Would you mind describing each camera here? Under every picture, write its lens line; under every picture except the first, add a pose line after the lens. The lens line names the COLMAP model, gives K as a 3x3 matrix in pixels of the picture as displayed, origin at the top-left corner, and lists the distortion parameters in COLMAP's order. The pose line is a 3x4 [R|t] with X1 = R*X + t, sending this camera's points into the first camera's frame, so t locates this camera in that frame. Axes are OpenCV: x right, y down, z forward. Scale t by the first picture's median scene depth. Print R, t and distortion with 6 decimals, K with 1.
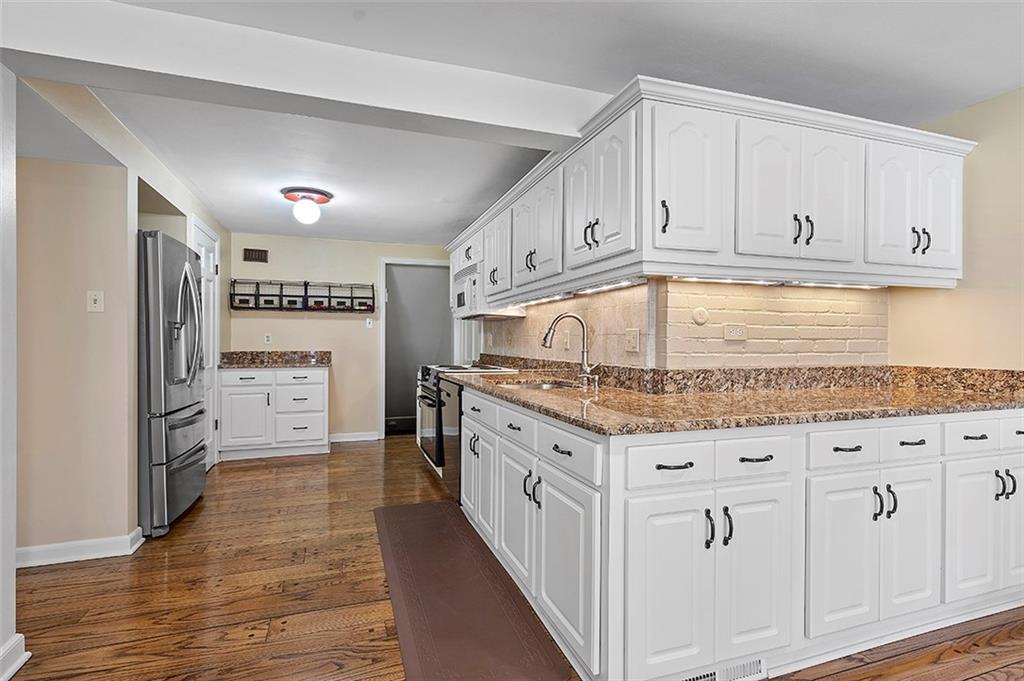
lens RADIAL K [[475.1, 0, 510.3], [0, 475.1, 338.8], [0, 0, 1]] dist [0.002326, 0.000566]
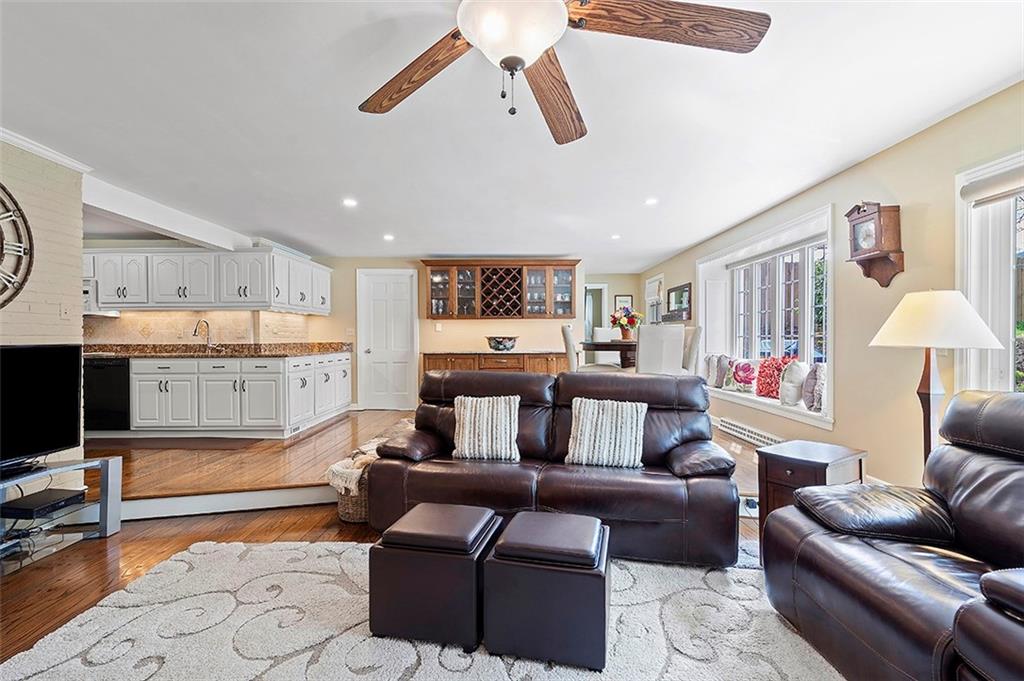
lens RADIAL K [[475.1, 0, 510.4], [0, 475.1, 337.8], [0, 0, 1]] dist [0.002326, 0.000566]
pose [[0.295997, -0.001982, 0.955187, -1.507283], [0.002934, 0.999995, 0.001165, 0.029464], [-0.955184, 0.002457, 0.296002, -0.932028]]
